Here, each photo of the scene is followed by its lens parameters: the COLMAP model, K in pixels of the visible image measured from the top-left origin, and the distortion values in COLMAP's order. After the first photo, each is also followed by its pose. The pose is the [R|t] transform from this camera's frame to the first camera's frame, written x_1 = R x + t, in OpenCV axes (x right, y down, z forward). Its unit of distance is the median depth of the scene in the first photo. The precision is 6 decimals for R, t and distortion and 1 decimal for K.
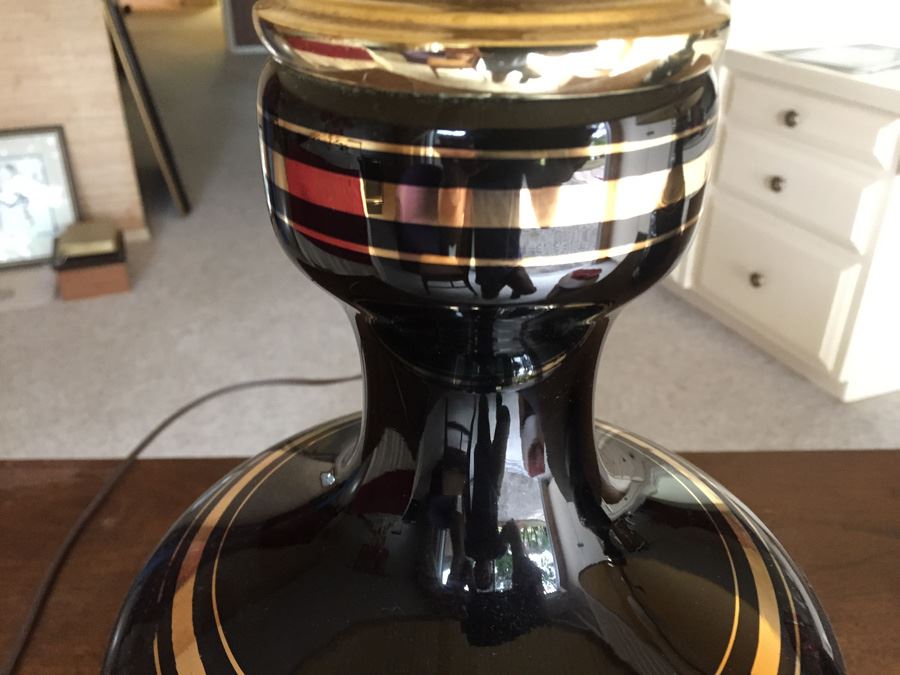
lens RADIAL K [[803.2, 0, 450.0], [0, 803.2, 337.5], [0, 0, 1]] dist [0.085213, -0.159622]
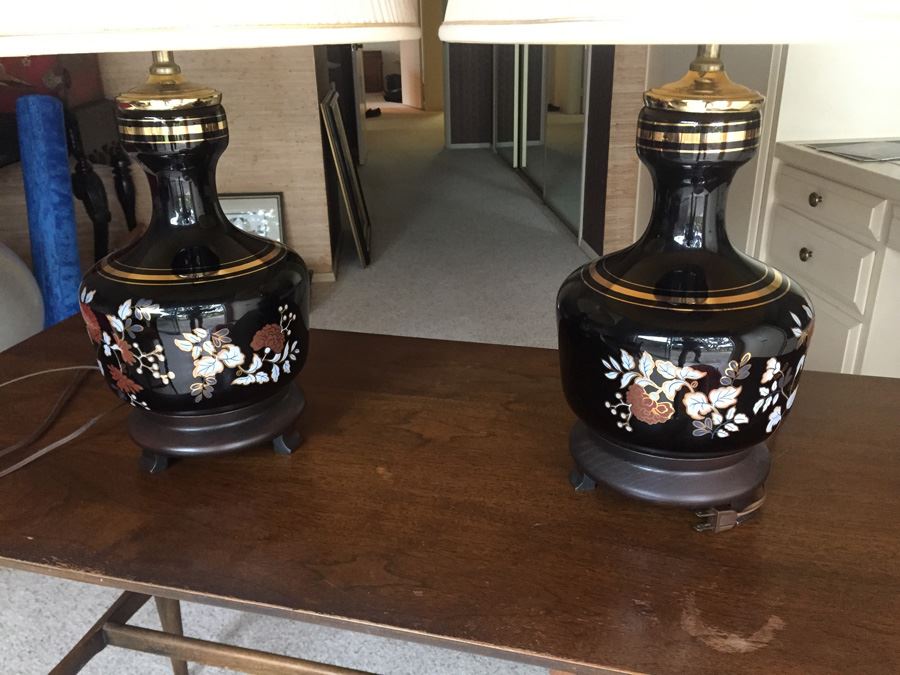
lens RADIAL K [[795.1, 0, 450.0], [0, 795.1, 337.5], [0, 0, 1]] dist [0.090622, -0.142336]
pose [[0.956058, 0.085302, -0.280494, 0.190183], [-0.116625, 0.988436, -0.096918, 0.077341], [0.268983, 0.125372, 0.954950, -0.173794]]
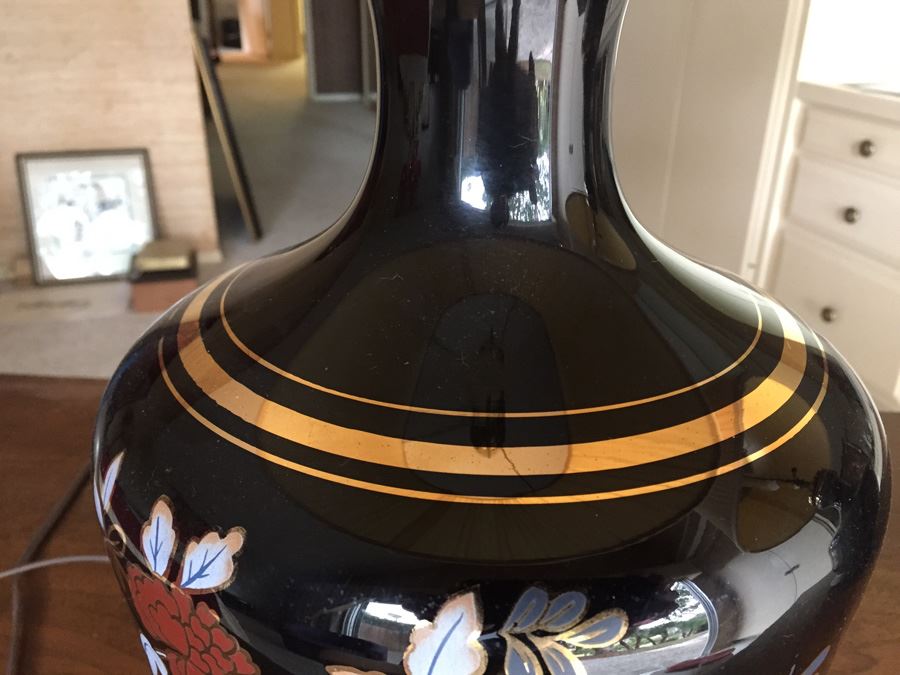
lens RADIAL K [[803.2, 0, 450.0], [0, 803.2, 337.5], [0, 0, 1]] dist [0.085213, -0.159622]
pose [[0.995879, 0.043204, -0.079738, 0.006410], [-0.048723, 0.996453, -0.068614, 0.036176], [0.076491, 0.072216, 0.994452, 0.004548]]
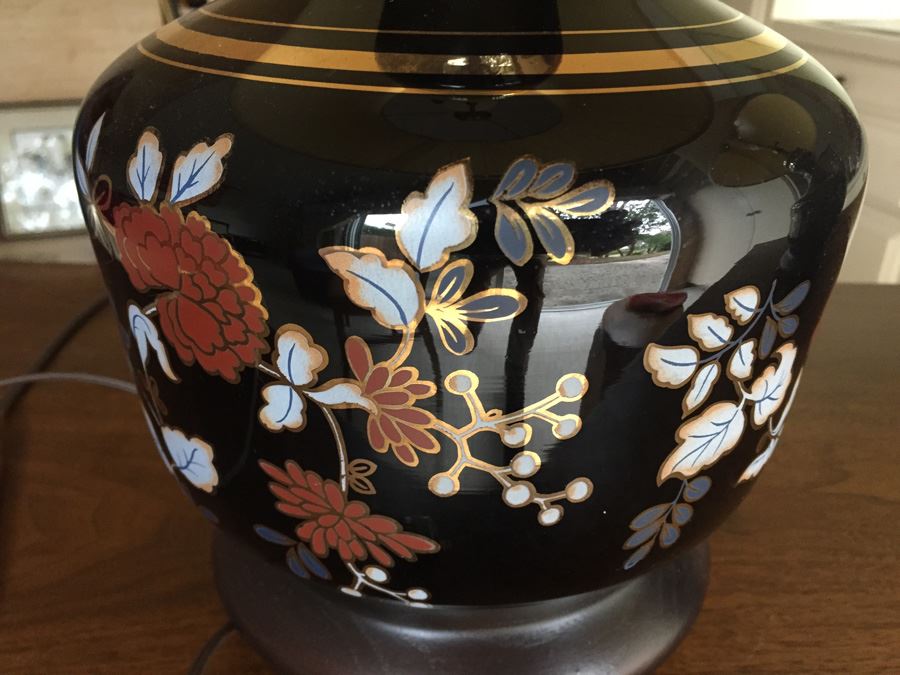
lens RADIAL K [[803.2, 0, 450.0], [0, 803.2, 337.5], [0, 0, 1]] dist [0.085213, -0.159622]
pose [[0.998380, 0.031138, -0.047617, 0.006450], [-0.032849, 0.998827, -0.035573, 0.064244], [0.046454, 0.037080, 0.998232, 0.005572]]
